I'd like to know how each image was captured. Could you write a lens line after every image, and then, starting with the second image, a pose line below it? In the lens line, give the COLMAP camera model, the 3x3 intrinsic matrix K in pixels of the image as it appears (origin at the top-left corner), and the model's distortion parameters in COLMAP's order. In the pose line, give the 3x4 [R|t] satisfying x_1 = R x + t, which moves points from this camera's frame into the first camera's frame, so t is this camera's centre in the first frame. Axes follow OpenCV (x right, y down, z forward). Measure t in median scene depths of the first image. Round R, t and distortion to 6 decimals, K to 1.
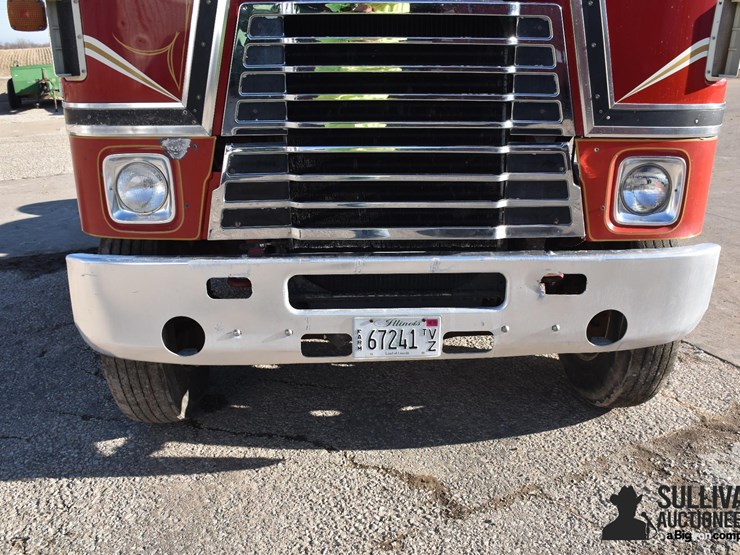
lens RADIAL K [[650.6, 0, 370.0], [0, 650.6, 277.5], [0, 0, 1]] dist [-0.156508, 0.112437]
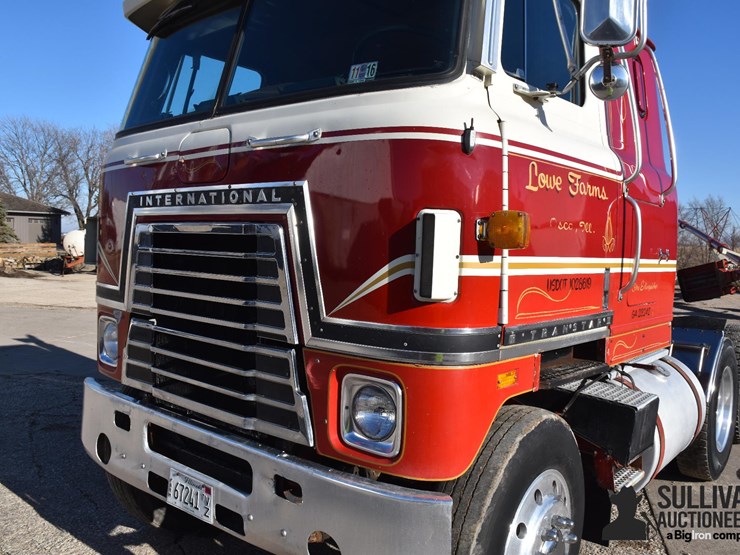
lens RADIAL K [[650.6, 0, 370.0], [0, 650.6, 277.5], [0, 0, 1]] dist [-0.156508, 0.112437]
pose [[0.746832, 0.060310, -0.662272, 1.049557], [-0.256854, 0.944758, -0.203615, -0.133163], [0.613407, 0.322174, 0.721066, 0.259573]]
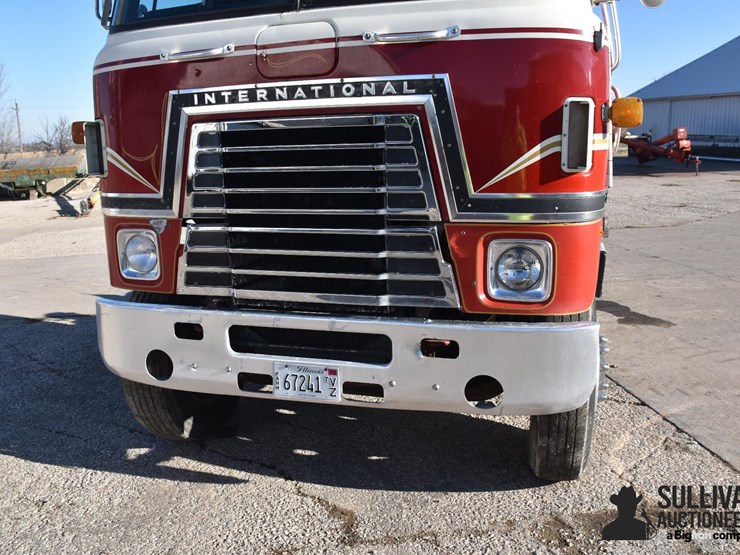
lens RADIAL K [[650.6, 0, 370.0], [0, 650.6, 277.5], [0, 0, 1]] dist [-0.156508, 0.112437]
pose [[0.949631, 0.044052, -0.310257, 0.545000], [-0.083259, 0.989954, -0.114280, 0.027632], [0.302106, 0.134356, 0.943759, -0.150413]]
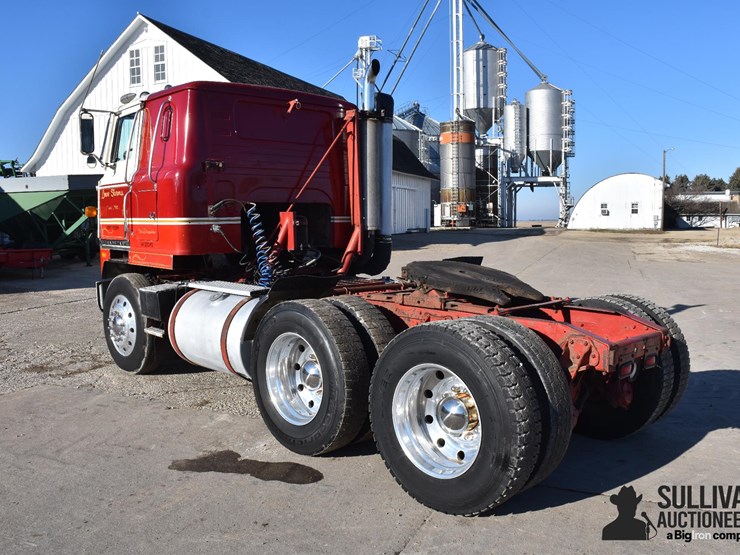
lens RADIAL K [[650.6, 0, 370.0], [0, 650.6, 277.5], [0, 0, 1]] dist [-0.156508, 0.112437]
pose [[-0.736995, 0.069224, -0.672344, 1.752766], [-0.222631, 0.914368, 0.338181, -1.508700], [0.638180, 0.398922, -0.658473, 4.114397]]
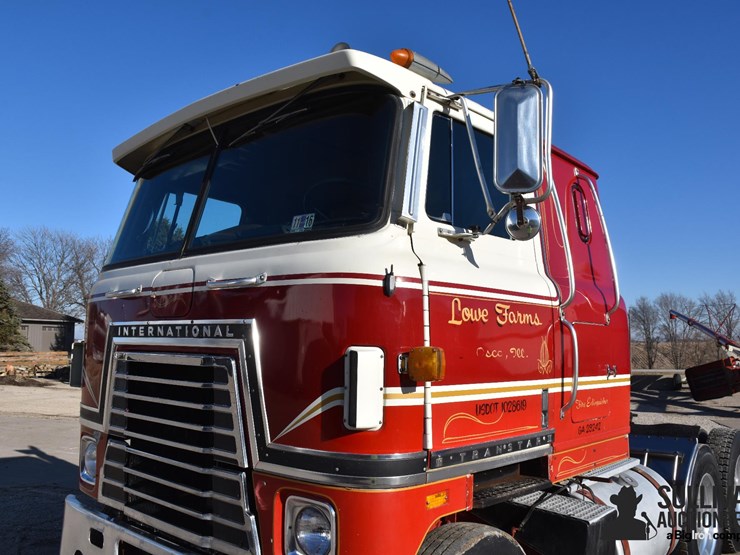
lens RADIAL K [[650.6, 0, 370.0], [0, 650.6, 277.5], [0, 0, 1]] dist [-0.156508, 0.112437]
pose [[0.733158, -0.060522, -0.677360, 1.209714], [-0.245780, 0.905126, -0.346900, -0.178568], [0.634091, 0.420814, 0.648725, 0.244435]]
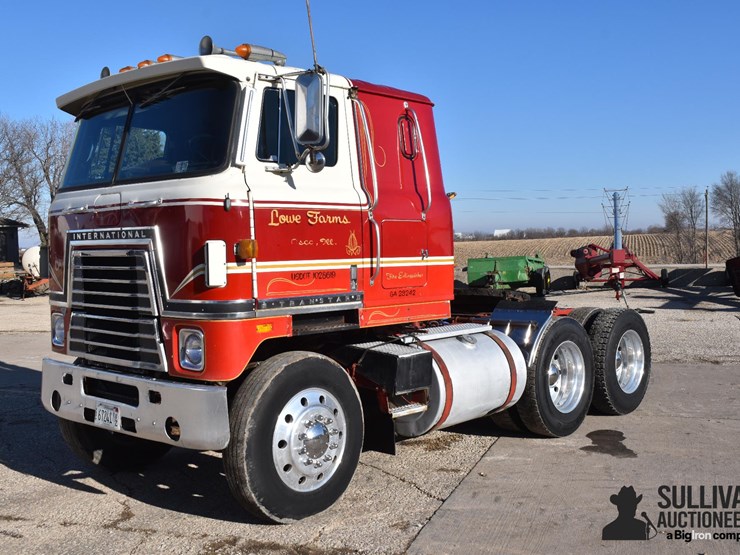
lens RADIAL K [[819.1, 0, 370.0], [0, 819.1, 277.5], [0, 0, 1]] dist [-0.030749, 0.044710]
pose [[0.714305, 0.017876, -0.699606, 2.347995], [-0.223191, 0.953291, -0.203523, 0.022145], [0.663290, 0.301524, 0.684930, -0.265755]]
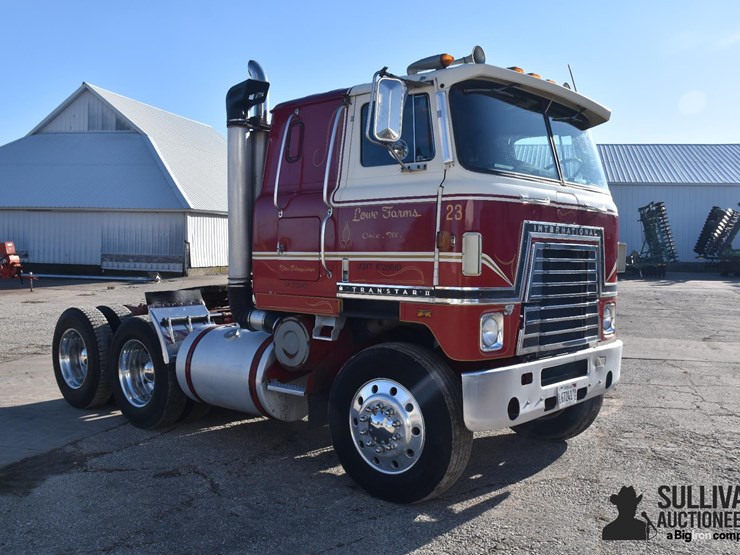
lens RADIAL K [[734.8, 0, 379.8], [0, 734.8, 271.5], [0, 0, 1]] dist [-0.122000, 0.167424]
pose [[0.676101, -0.003248, 0.736801, -2.174486], [0.232079, 0.950028, -0.208772, 0.066745], [-0.699304, 0.312147, 0.643069, -0.220961]]
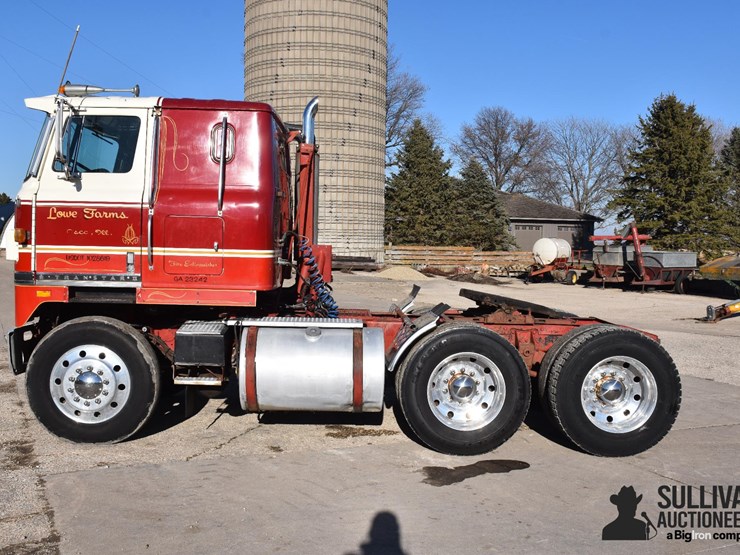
lens RADIAL K [[776.9, 0, 370.0], [0, 776.9, 277.5], [0, 0, 1]] dist [-0.040938, -0.001163]
pose [[0.006836, 0.053978, -0.998519, 3.465731], [-0.359379, 0.931961, 0.047919, -0.869553], [0.933167, 0.358519, 0.025769, 2.156757]]
